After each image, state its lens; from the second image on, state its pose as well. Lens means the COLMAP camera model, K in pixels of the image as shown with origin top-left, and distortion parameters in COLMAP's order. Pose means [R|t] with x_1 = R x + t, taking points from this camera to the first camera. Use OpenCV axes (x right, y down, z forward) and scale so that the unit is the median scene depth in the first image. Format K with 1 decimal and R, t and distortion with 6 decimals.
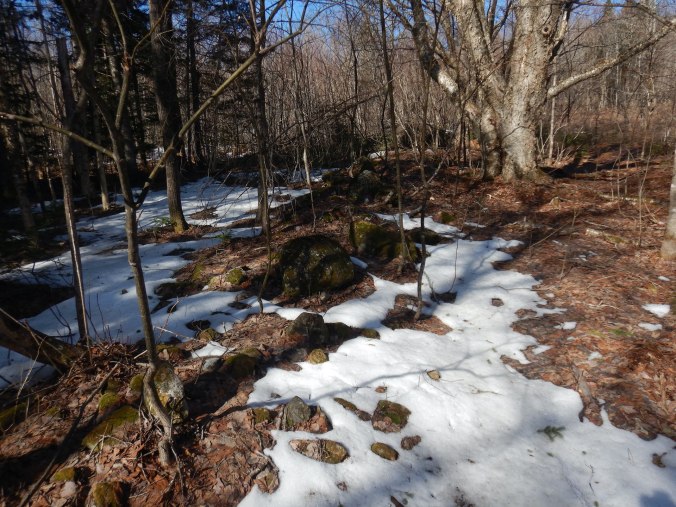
lens RADIAL K [[463.2, 0, 339.8], [0, 463.2, 253.6], [0, 0, 1]] dist [0.000477, -0.004576]
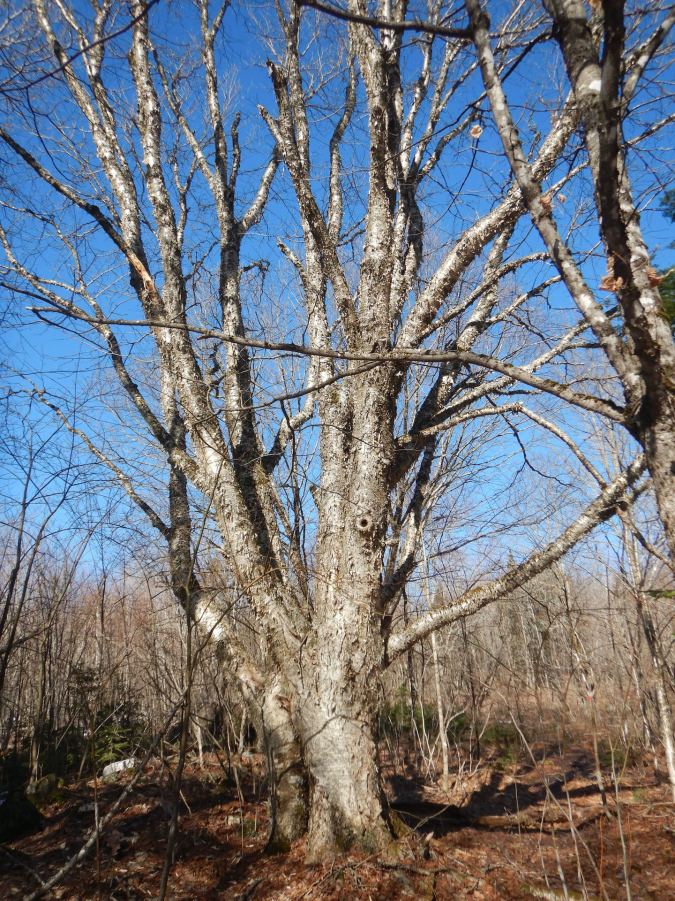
lens RADIAL K [[617.3, 0, 336.8], [0, 617.3, 452.9], [0, 0, 1]] dist [0.000477, -0.004576]
pose [[0.979287, 0.095274, 0.178659, 0.248321], [0.034072, 0.792251, -0.609244, -0.106107], [-0.199588, 0.602712, 0.772595, 0.365013]]
